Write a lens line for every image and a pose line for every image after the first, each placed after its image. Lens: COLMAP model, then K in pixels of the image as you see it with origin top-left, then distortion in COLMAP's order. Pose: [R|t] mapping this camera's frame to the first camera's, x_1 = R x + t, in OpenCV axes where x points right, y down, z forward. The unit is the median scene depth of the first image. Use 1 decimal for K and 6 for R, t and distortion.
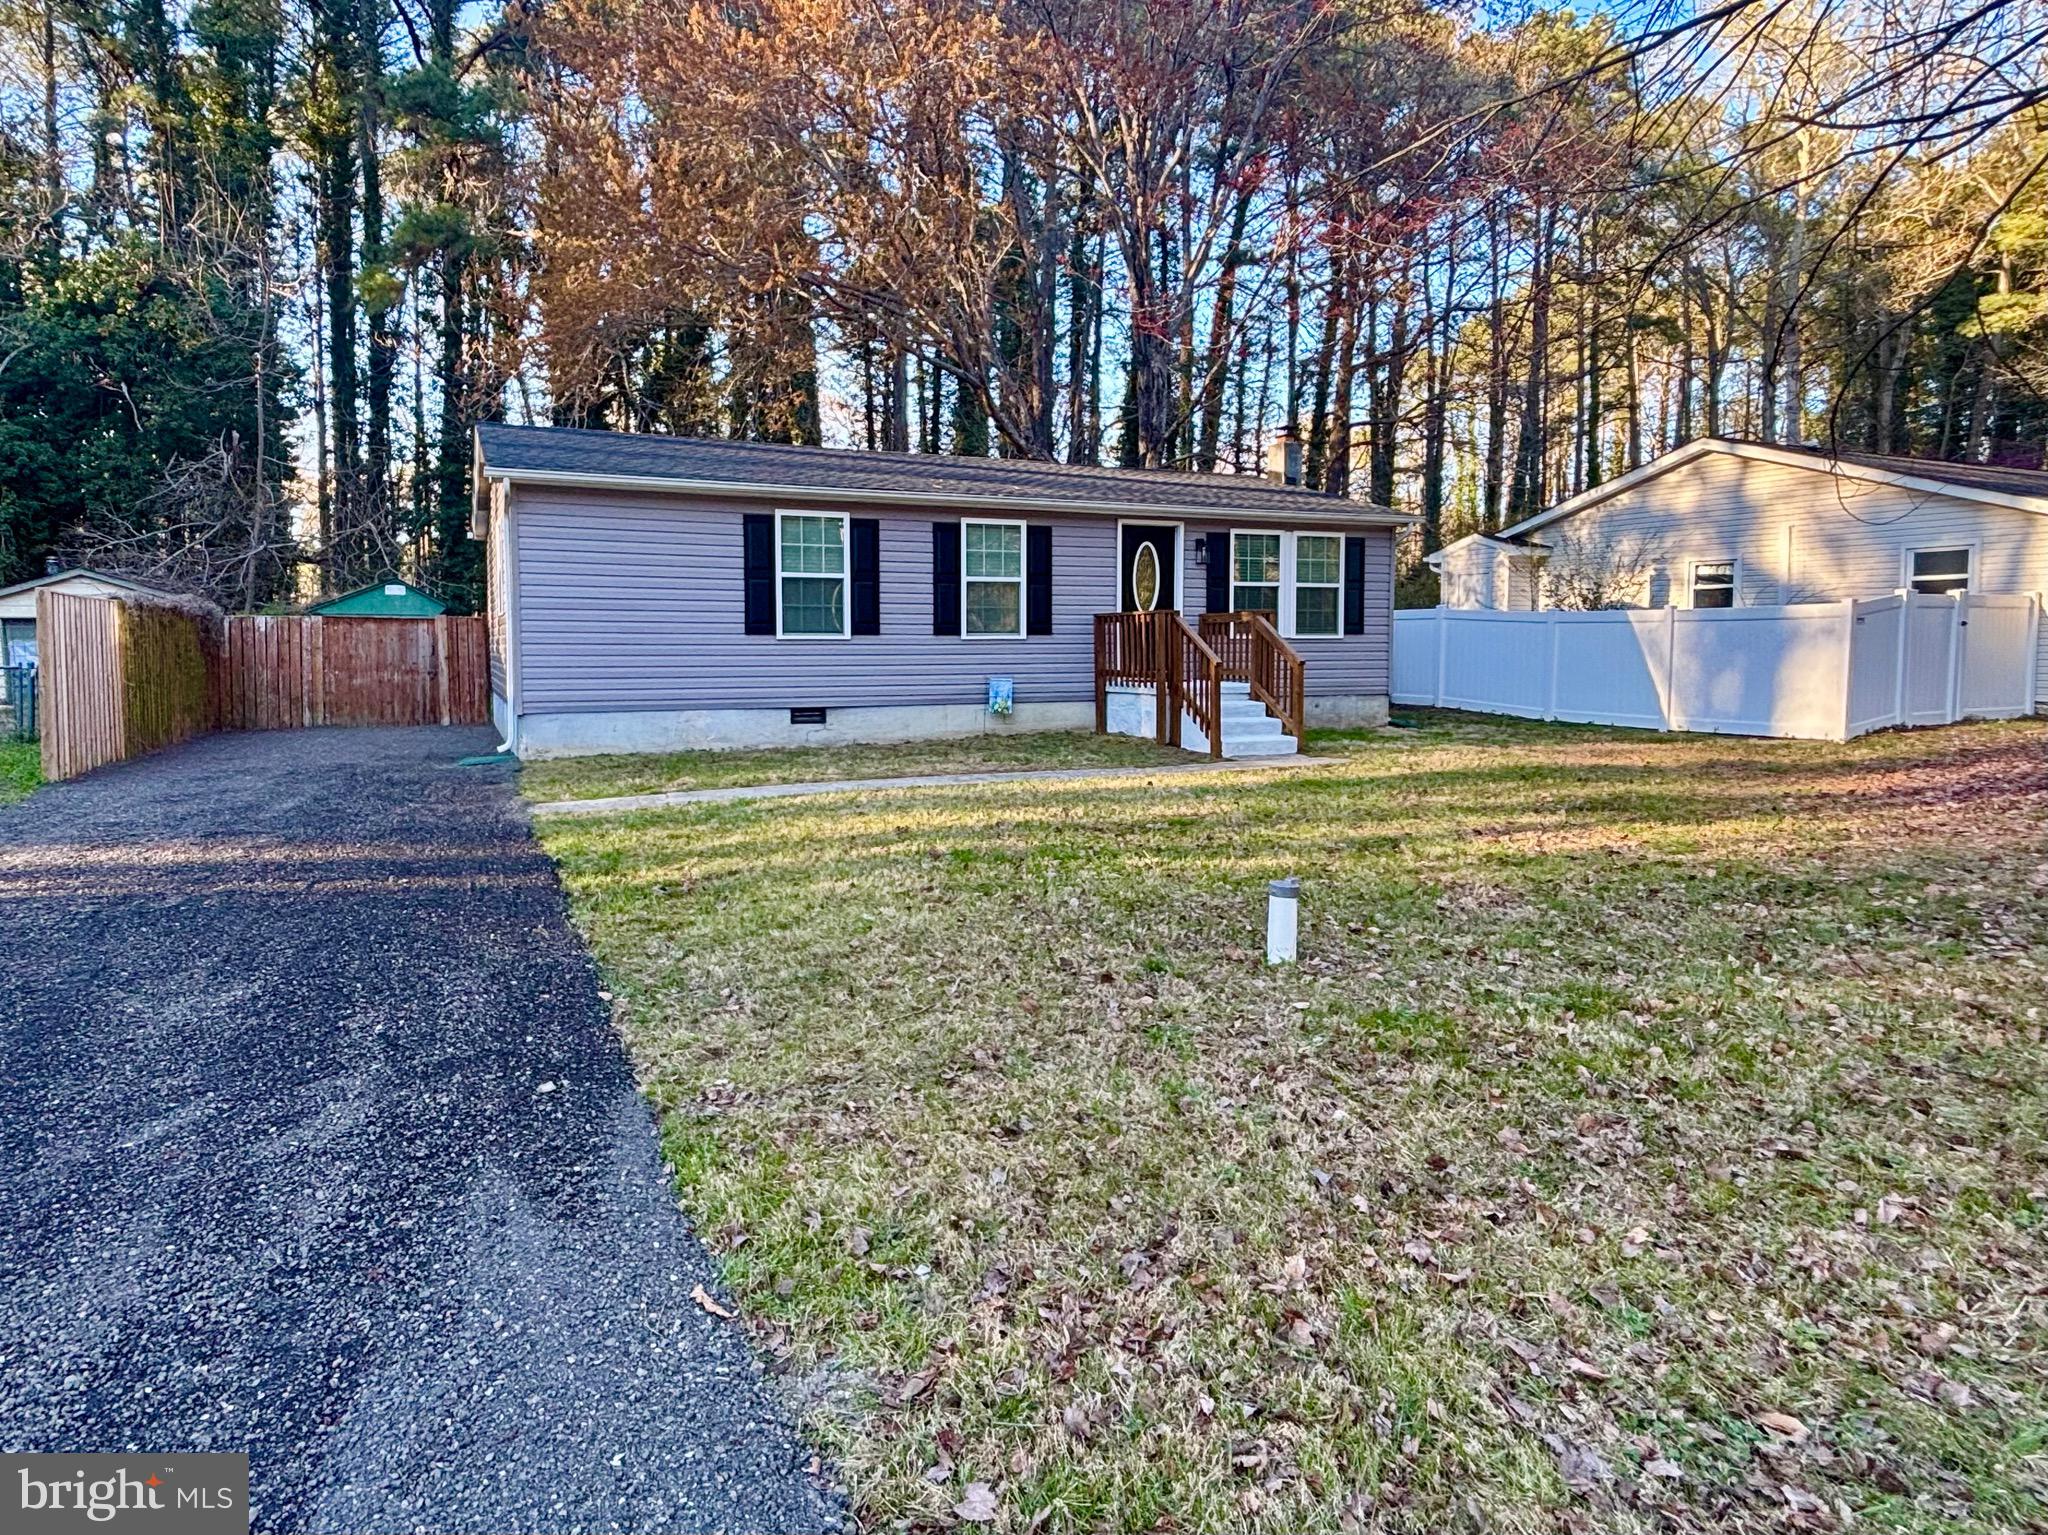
lens RADIAL K [[1272.0, 0, 1021.9], [0, 1272.0, 763.1], [0, 0, 1]] dist [0.046478, 0.001854]
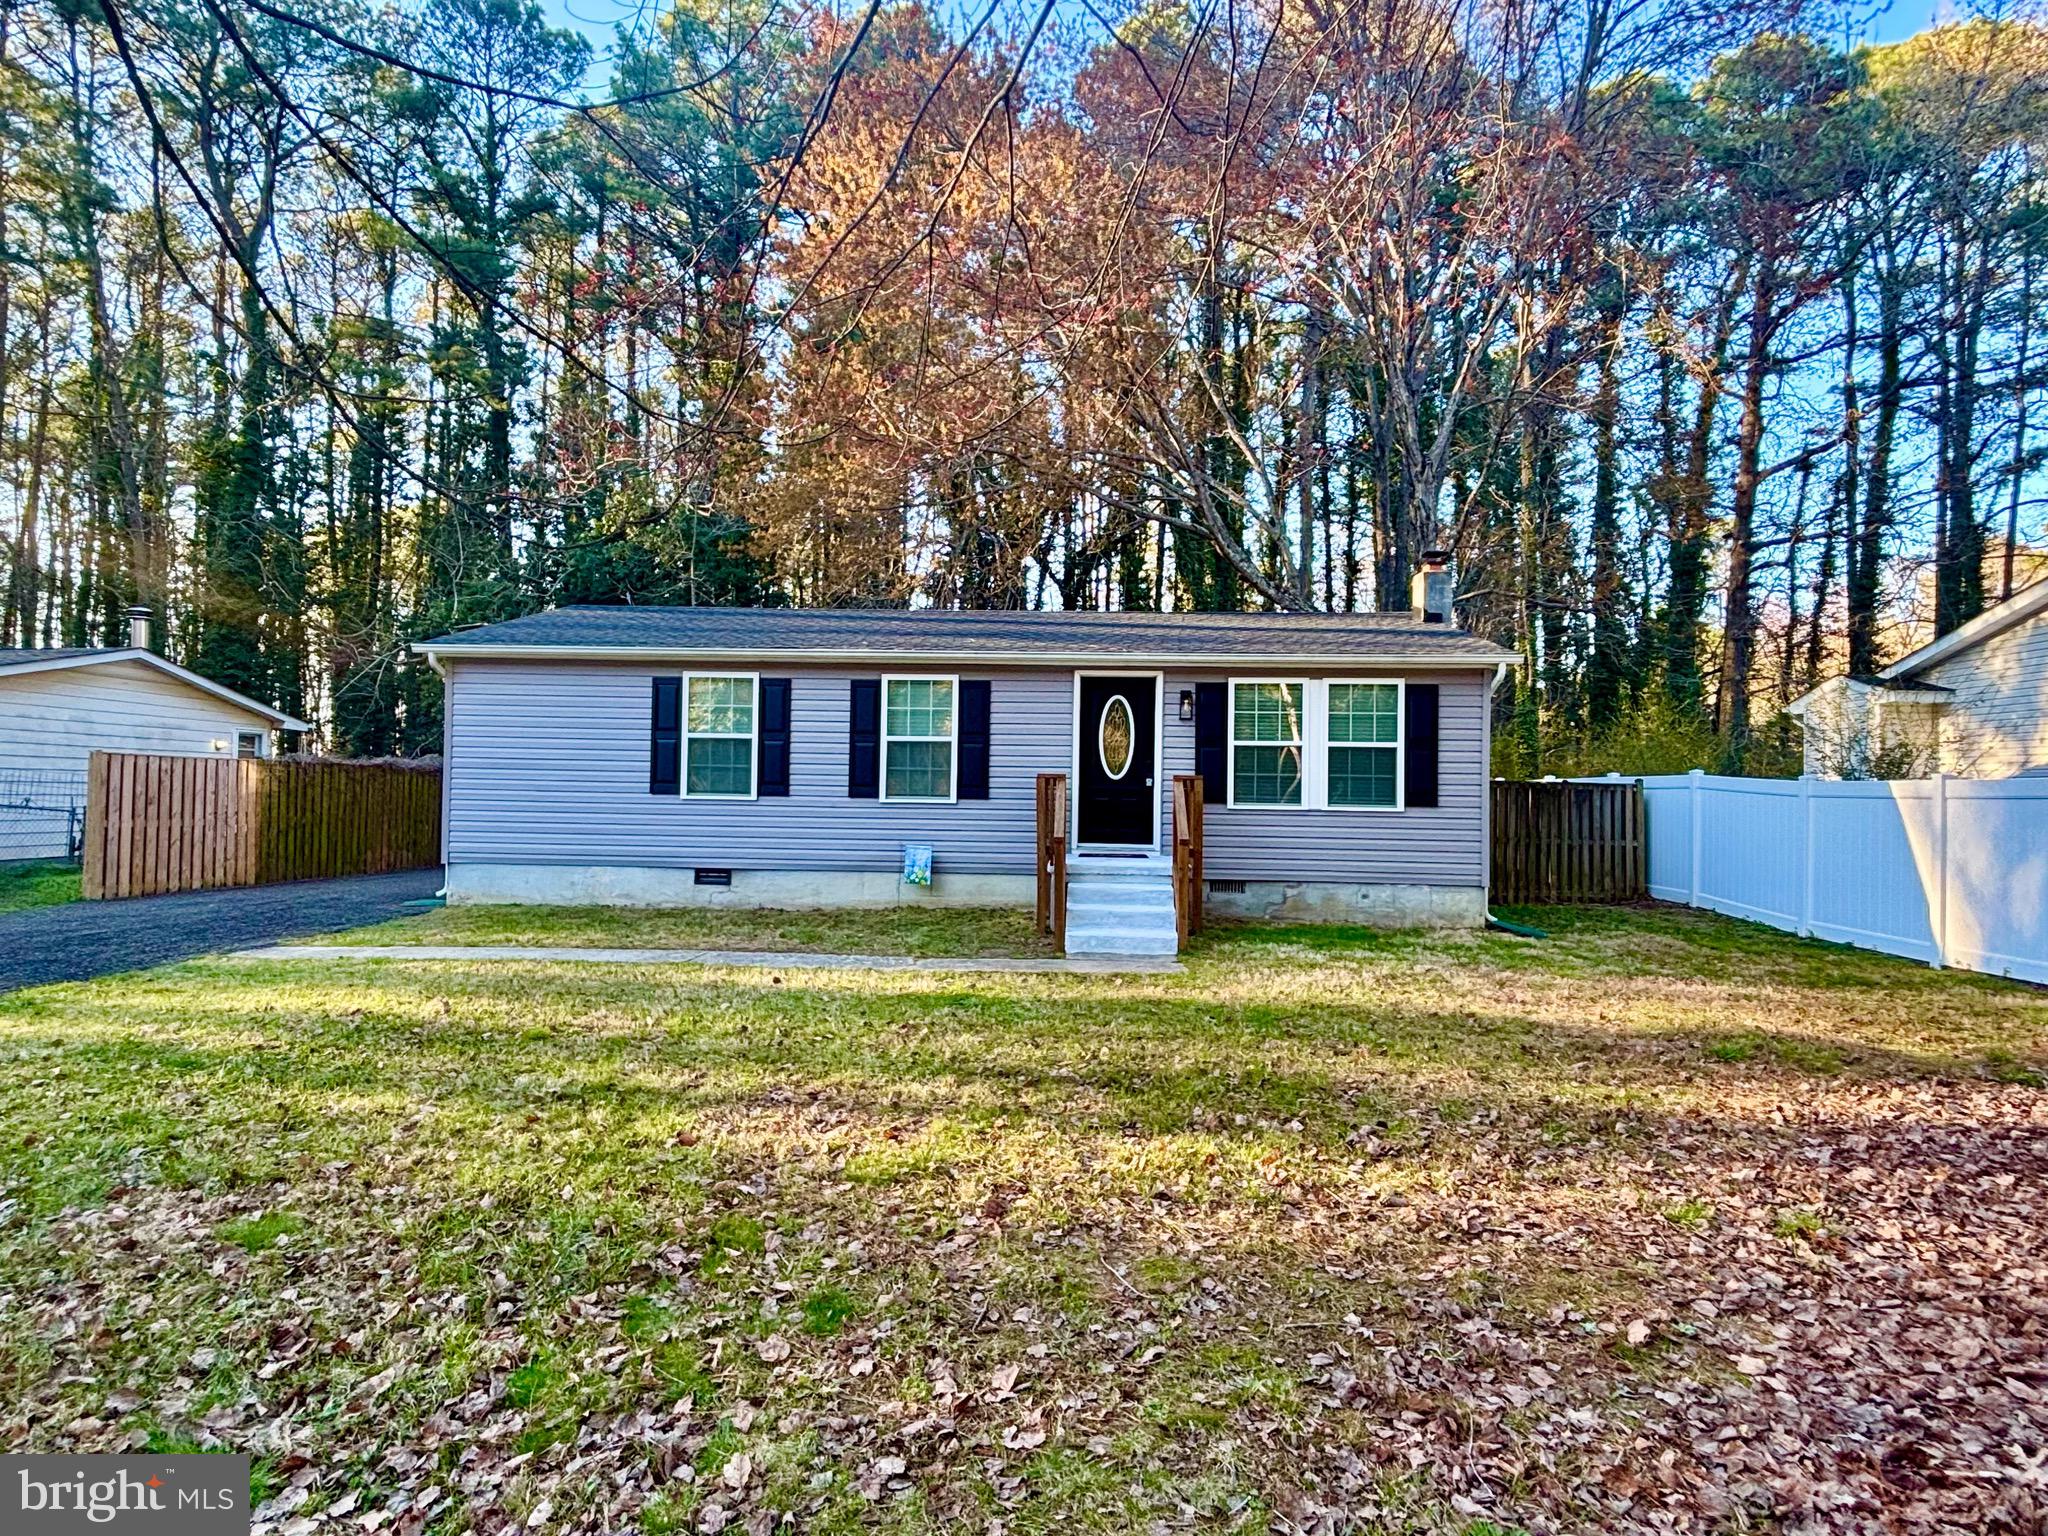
lens RADIAL K [[1272.0, 0, 1024.1], [0, 1272.0, 774.5], [0, 0, 1]] dist [0.046478, 0.001854]
pose [[0.875339, 0.005063, -0.483483, 0.478547], [-0.065202, 0.992048, -0.107658, -0.023107], [0.479093, 0.125761, 0.868708, 0.229849]]
